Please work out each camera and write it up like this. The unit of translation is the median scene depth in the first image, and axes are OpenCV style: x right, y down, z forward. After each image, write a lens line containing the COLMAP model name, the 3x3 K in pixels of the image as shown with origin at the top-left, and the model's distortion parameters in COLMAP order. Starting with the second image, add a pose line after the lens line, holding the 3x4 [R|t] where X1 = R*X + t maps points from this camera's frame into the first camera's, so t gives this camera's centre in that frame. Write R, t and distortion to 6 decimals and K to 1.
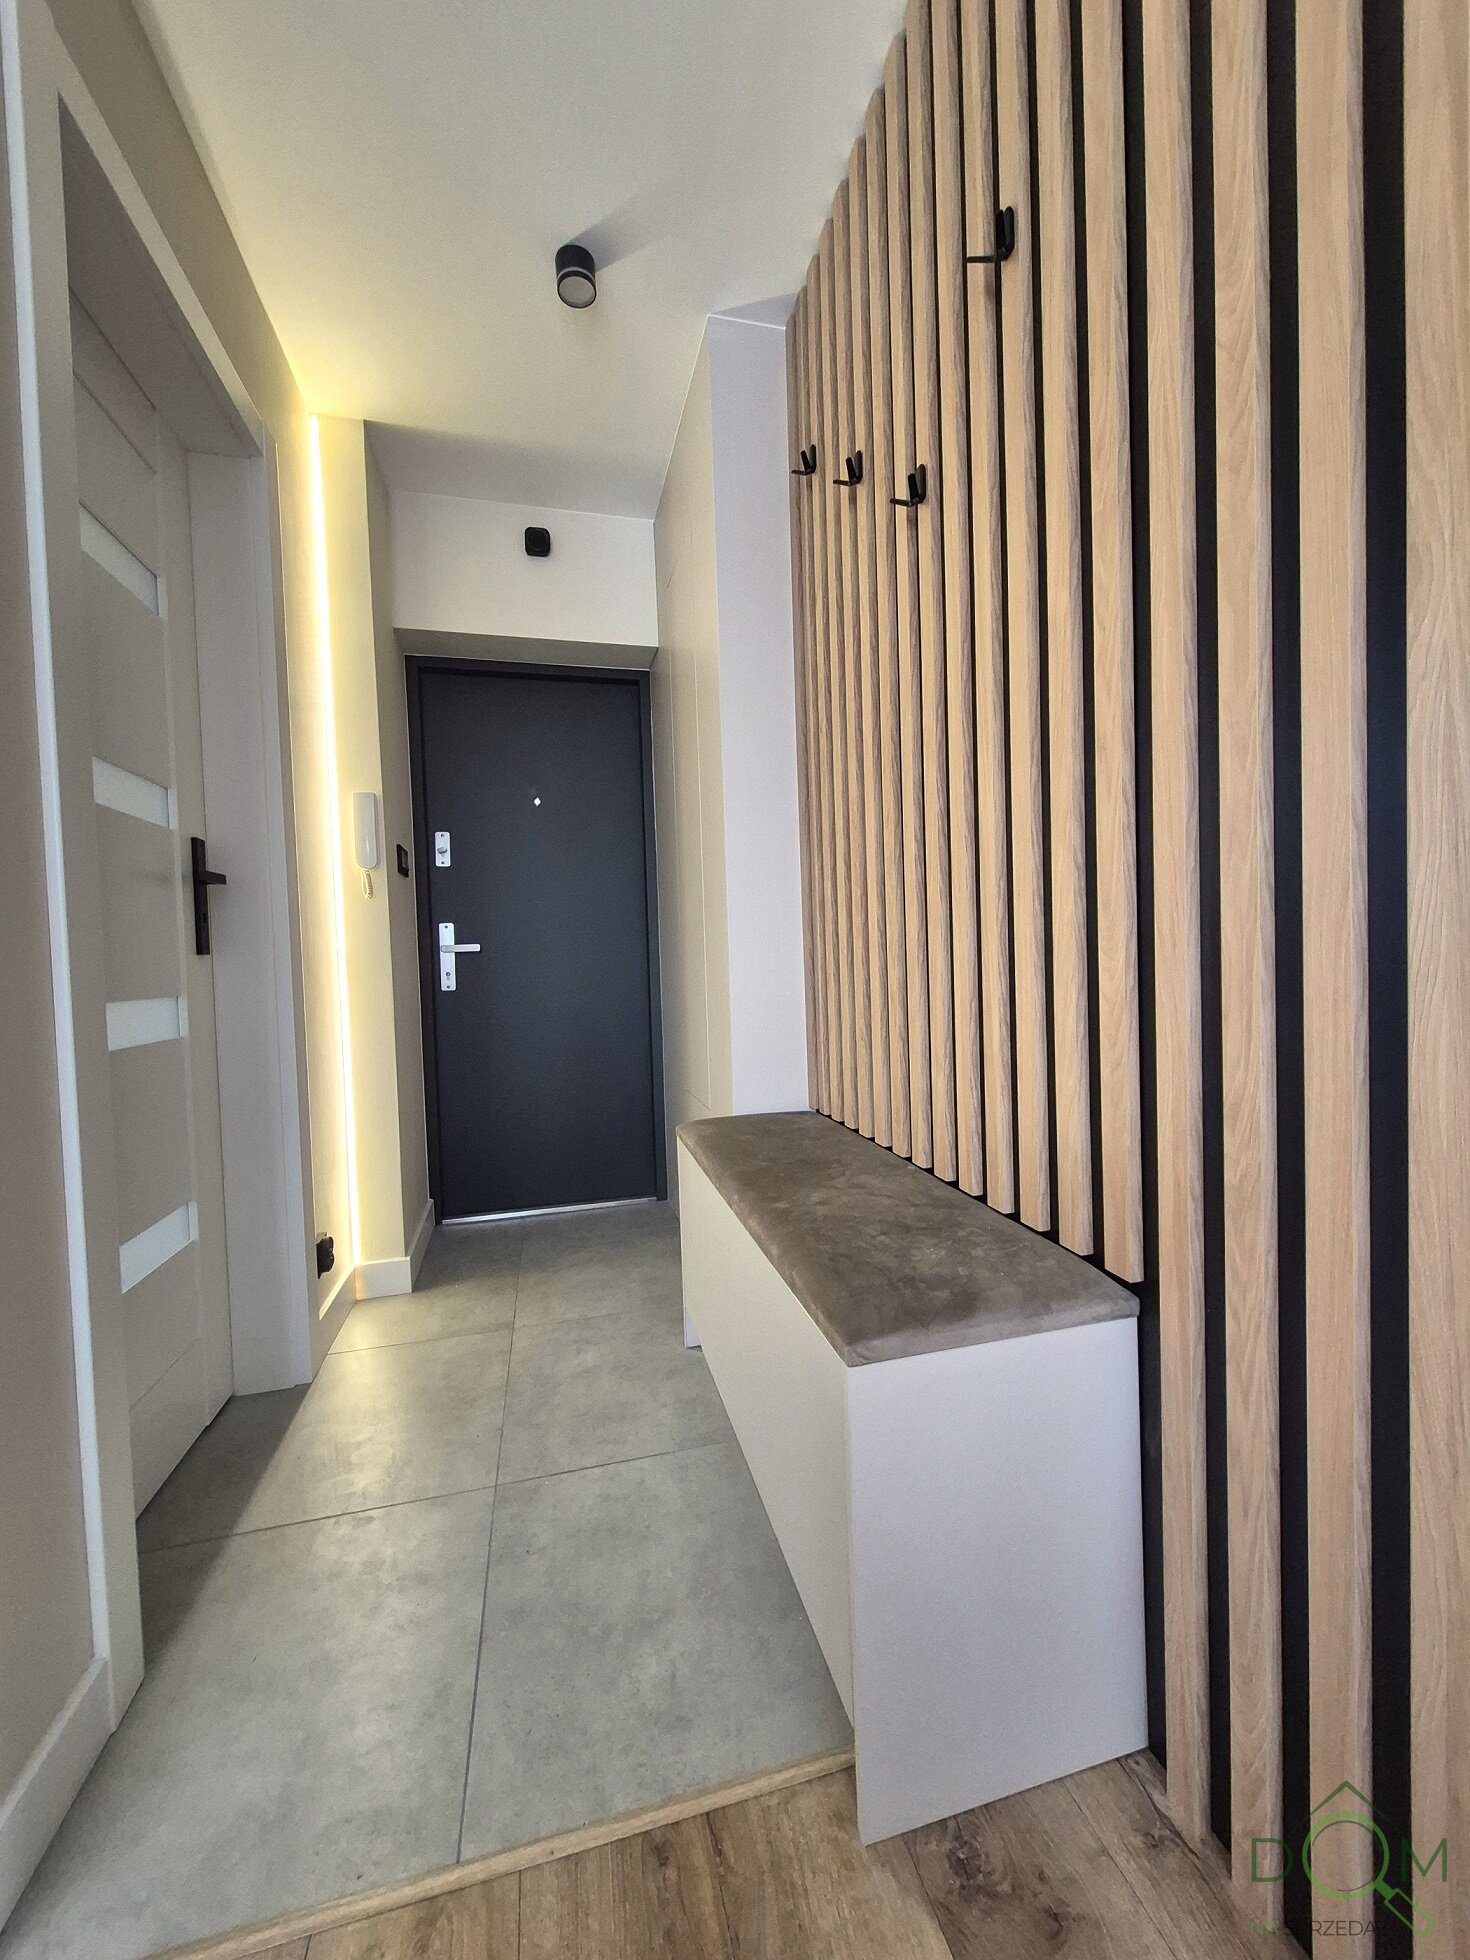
lens RADIAL K [[762.9, 0, 738.2], [0, 762.9, 982.6], [0, 0, 1]] dist [0.005216, 0.000156]
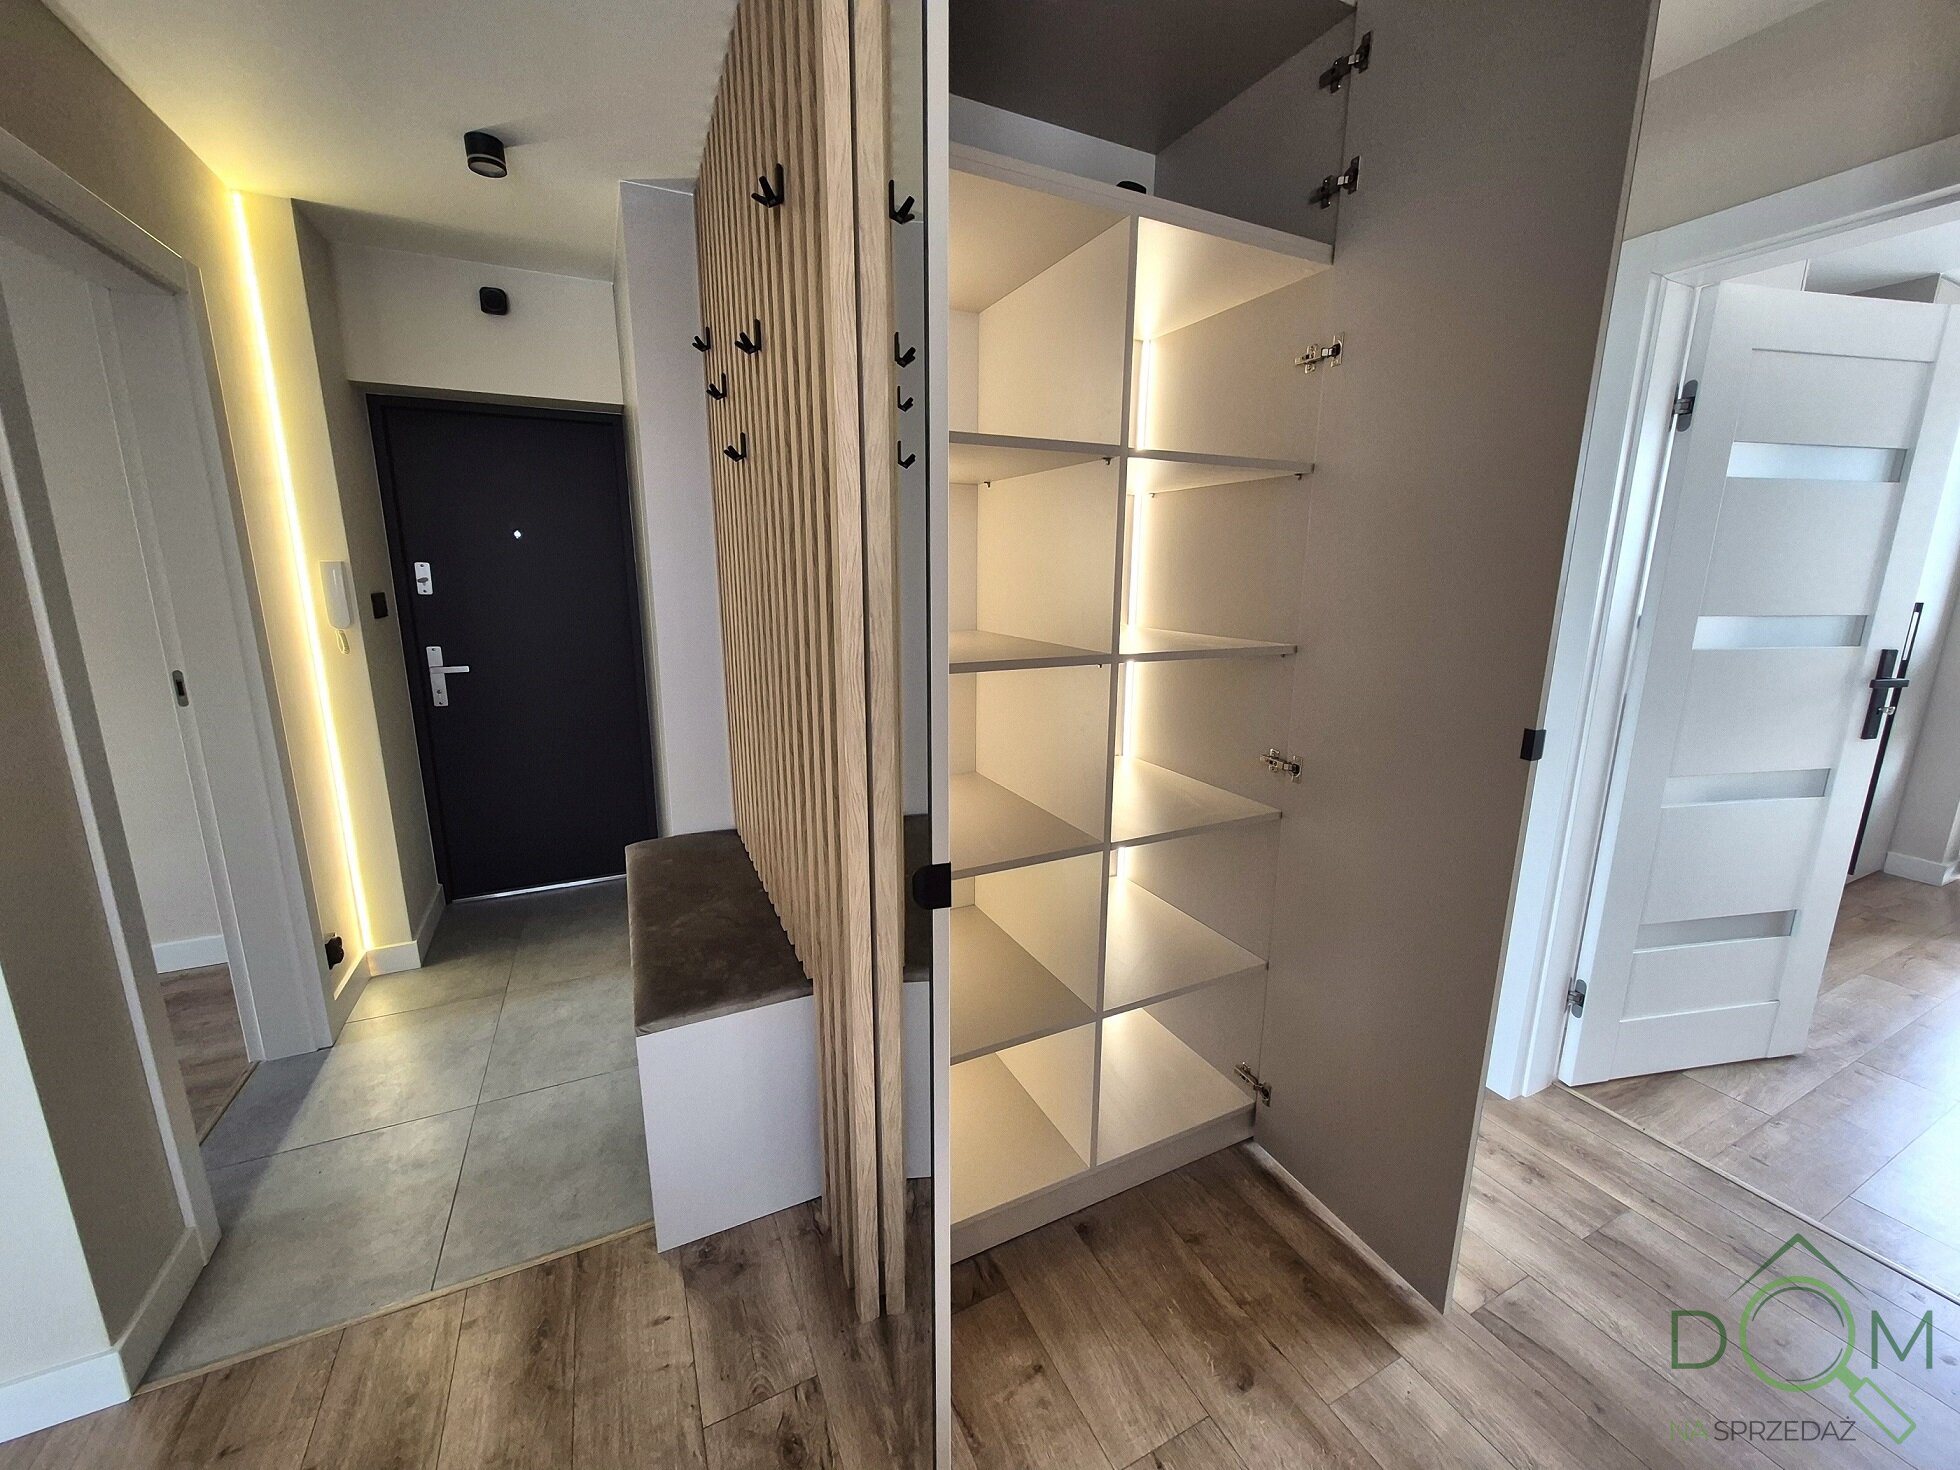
lens RADIAL K [[762.9, 0, 982.1], [0, 762.9, 729.4], [0, 0, 1]] dist [0.005216, 0.000156]
pose [[0.978202, -0.007600, 0.207516, 0.166194], [-0.027596, 0.985708, 0.166185, -0.165865], [-0.205814, -0.168289, 0.964012, -0.256719]]
